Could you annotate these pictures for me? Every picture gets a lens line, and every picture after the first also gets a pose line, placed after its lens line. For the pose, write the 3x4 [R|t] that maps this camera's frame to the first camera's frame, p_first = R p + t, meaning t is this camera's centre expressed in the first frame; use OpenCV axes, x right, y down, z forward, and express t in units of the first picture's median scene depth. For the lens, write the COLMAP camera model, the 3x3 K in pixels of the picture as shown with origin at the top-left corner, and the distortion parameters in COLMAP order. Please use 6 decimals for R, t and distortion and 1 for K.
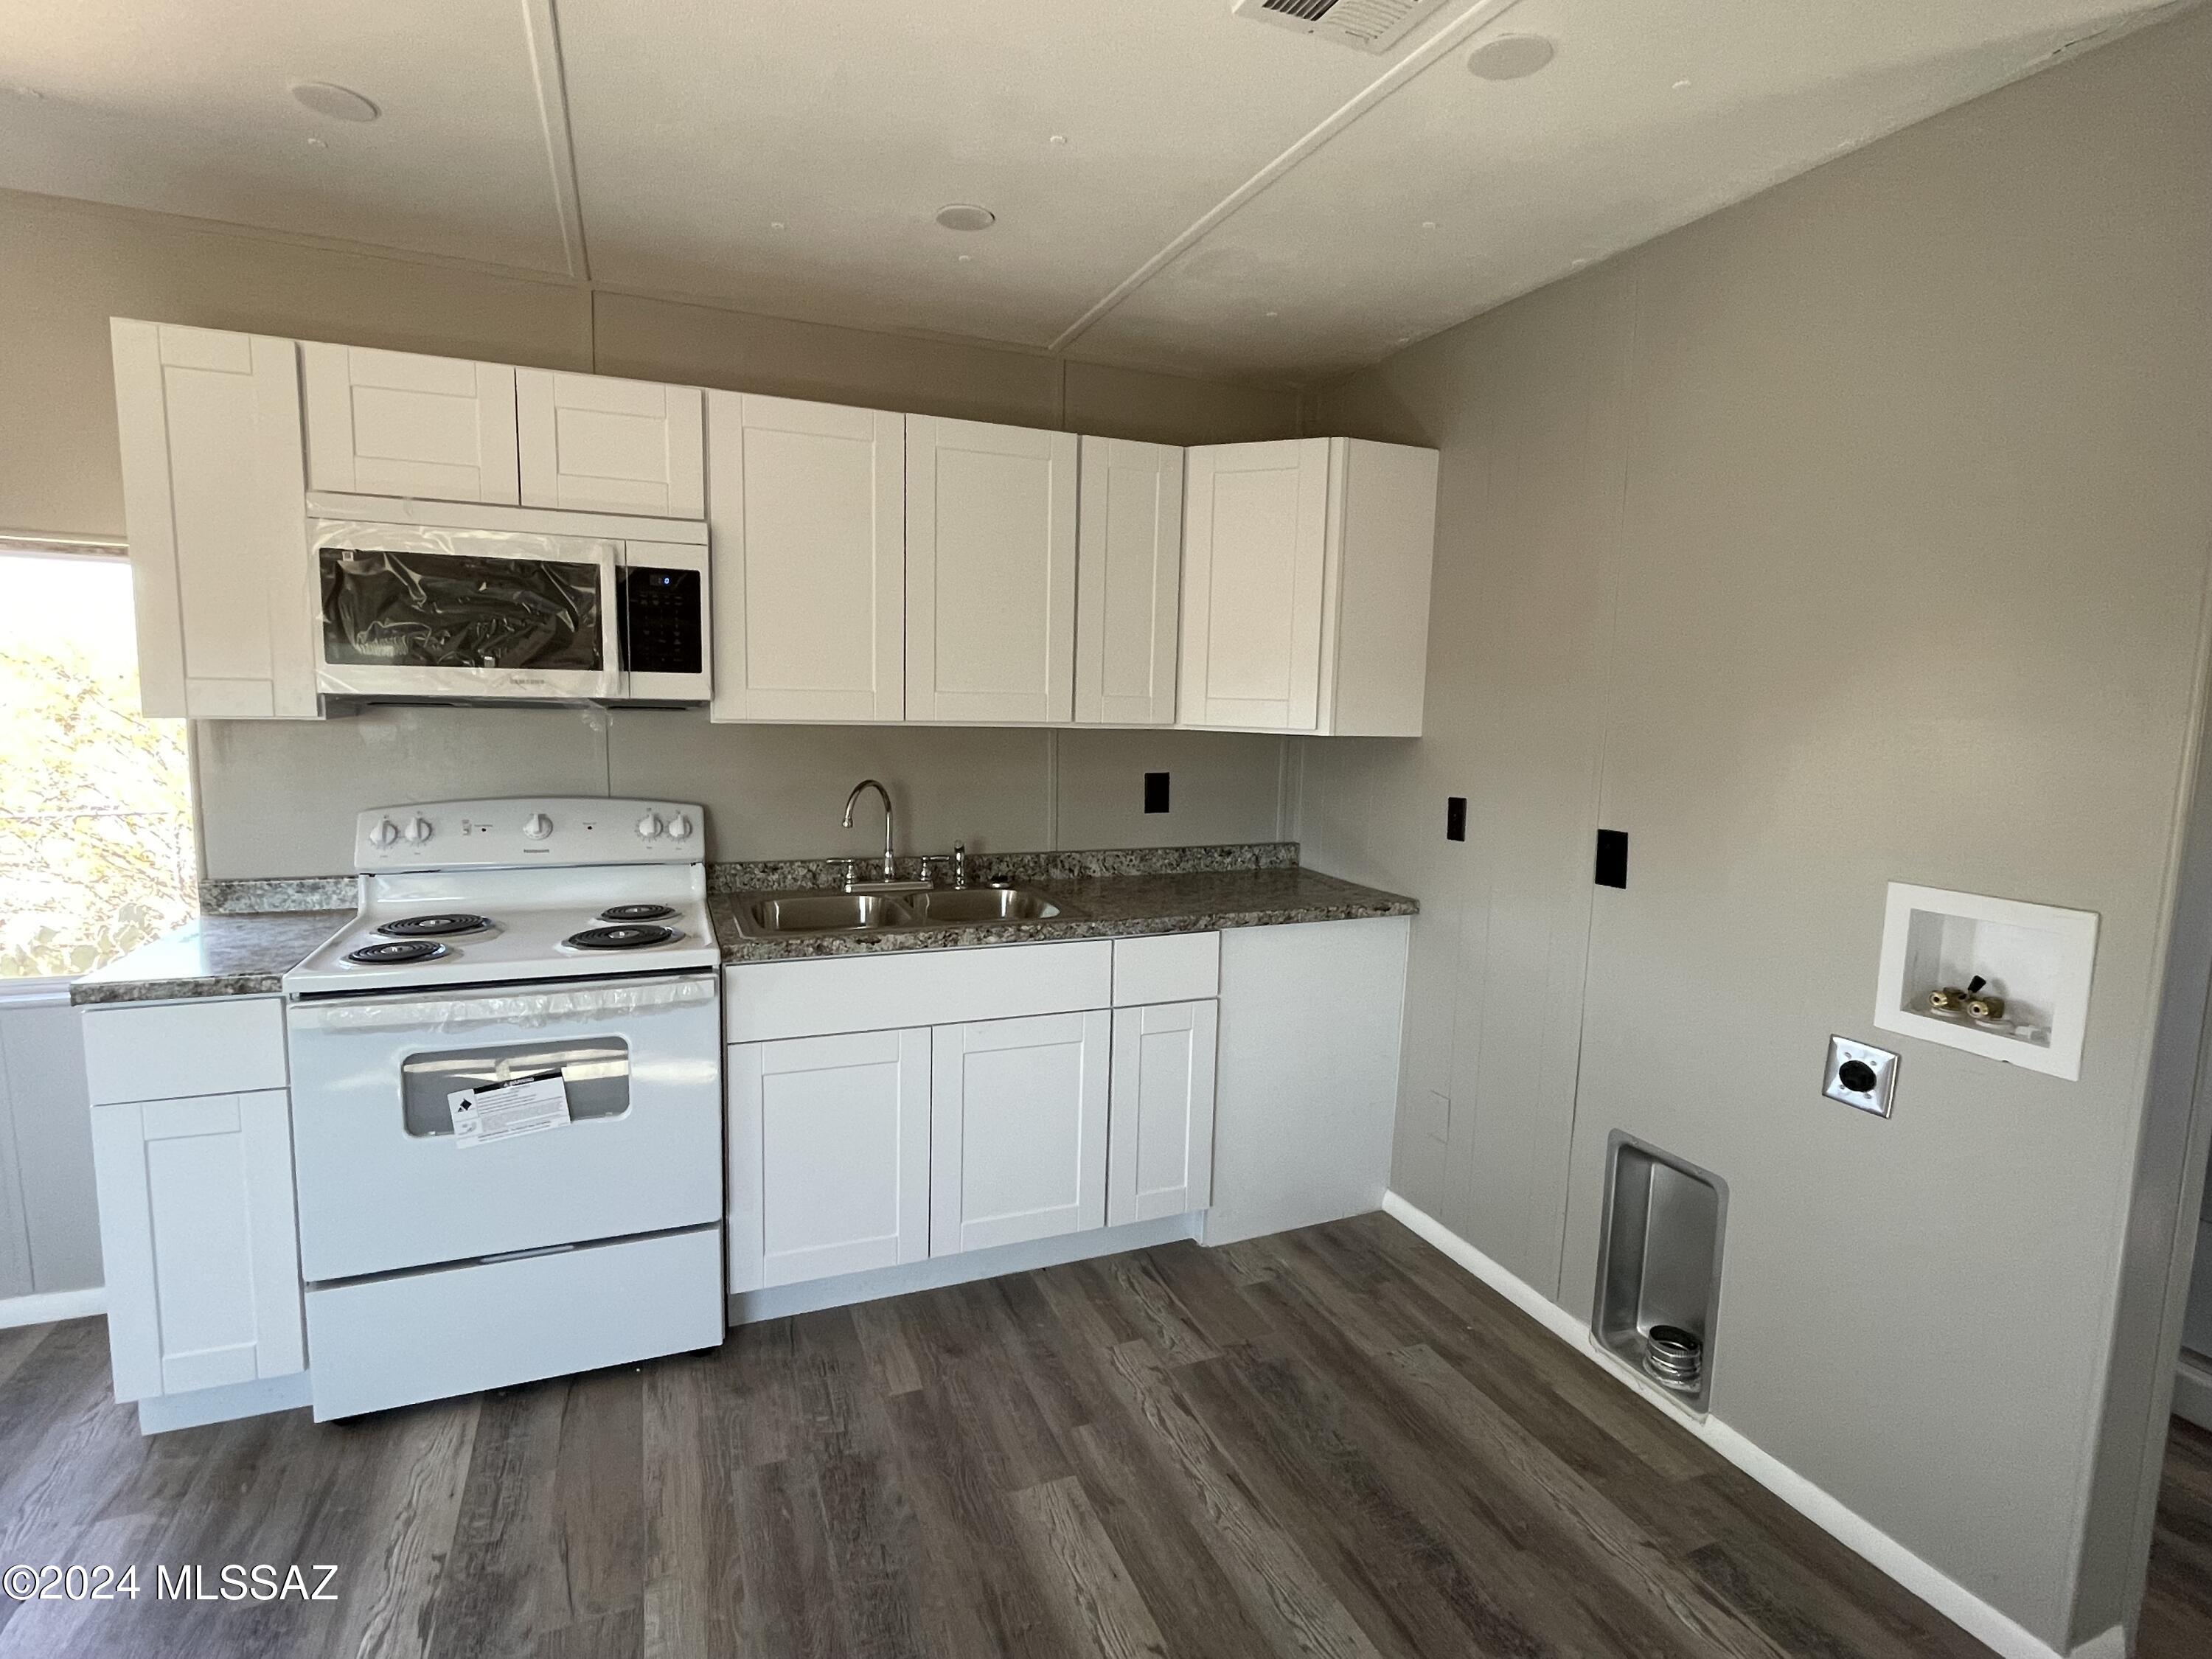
lens RADIAL K [[1090.4, 0, 1100.0], [0, 1090.4, 820.4], [0, 0, 1]] dist [0.001476, -0.001962]
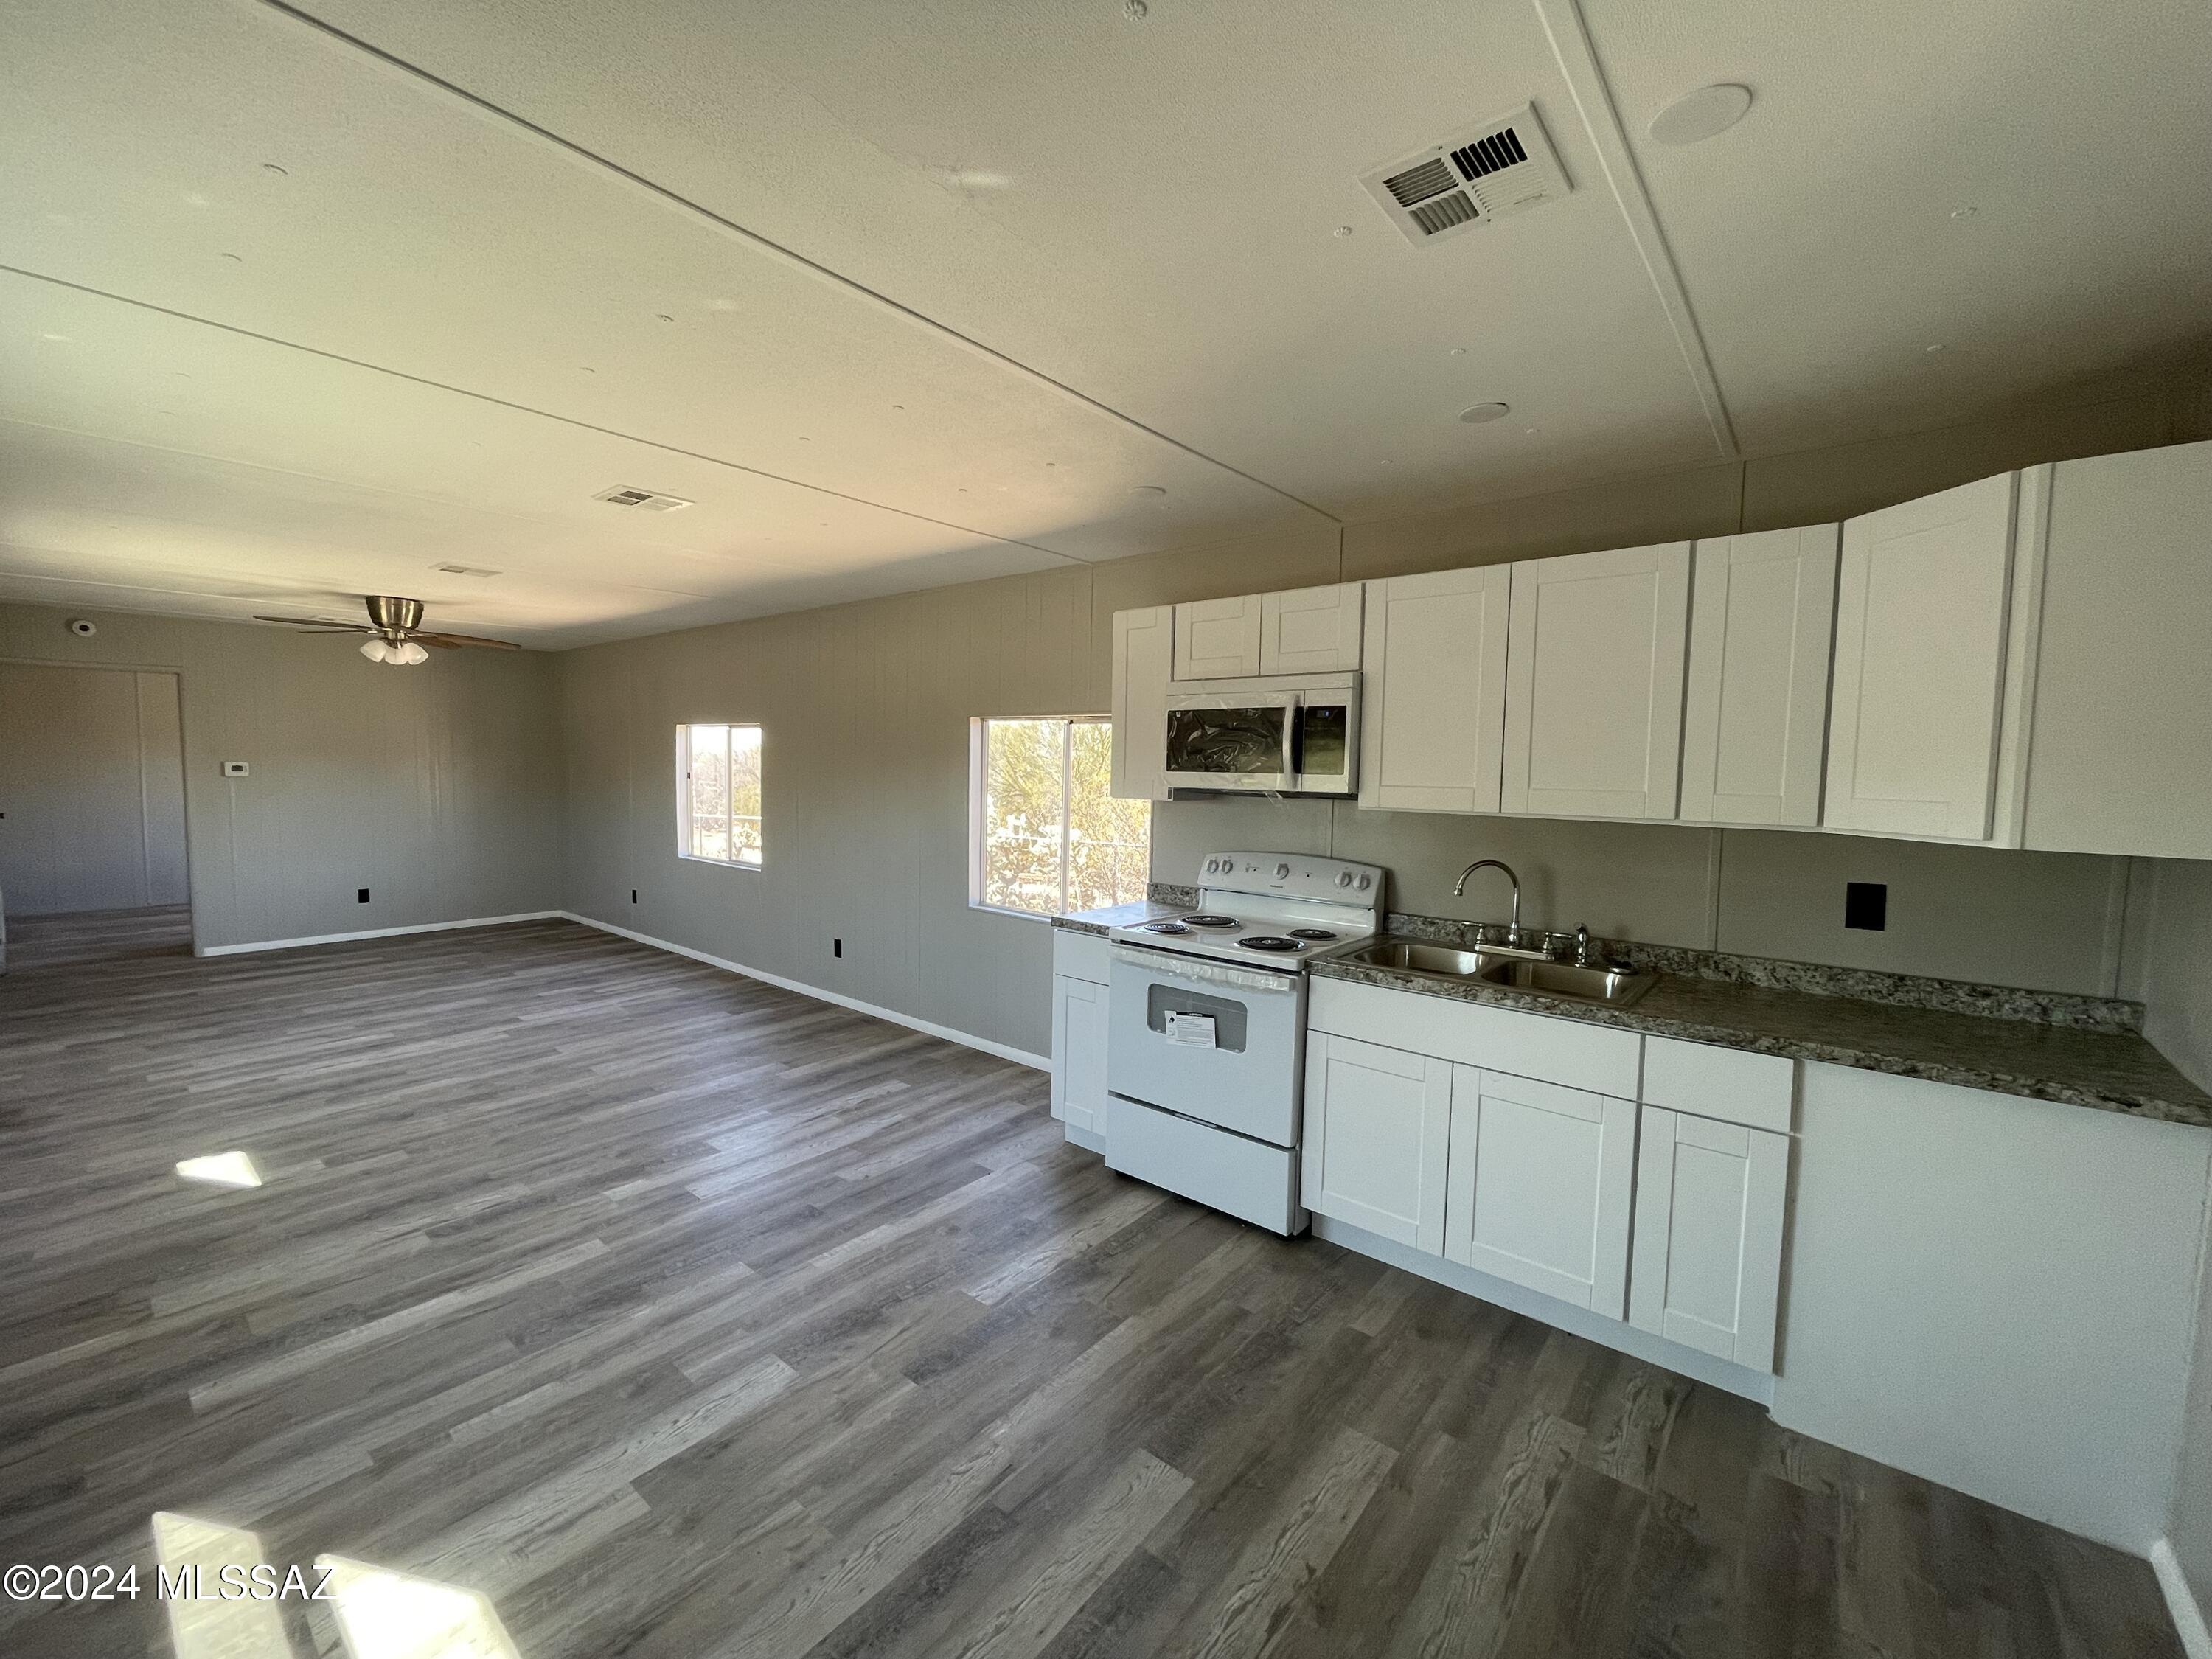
lens RADIAL K [[893.8, 0, 1101.4], [0, 893.8, 826.1], [0, 0, 1]] dist [0.000853, -0.000502]
pose [[0.466374, 0.041138, -0.883631, 0.543541], [-0.113185, 0.993482, -0.013487, -0.014200], [0.877317, 0.106304, 0.467990, 0.168724]]
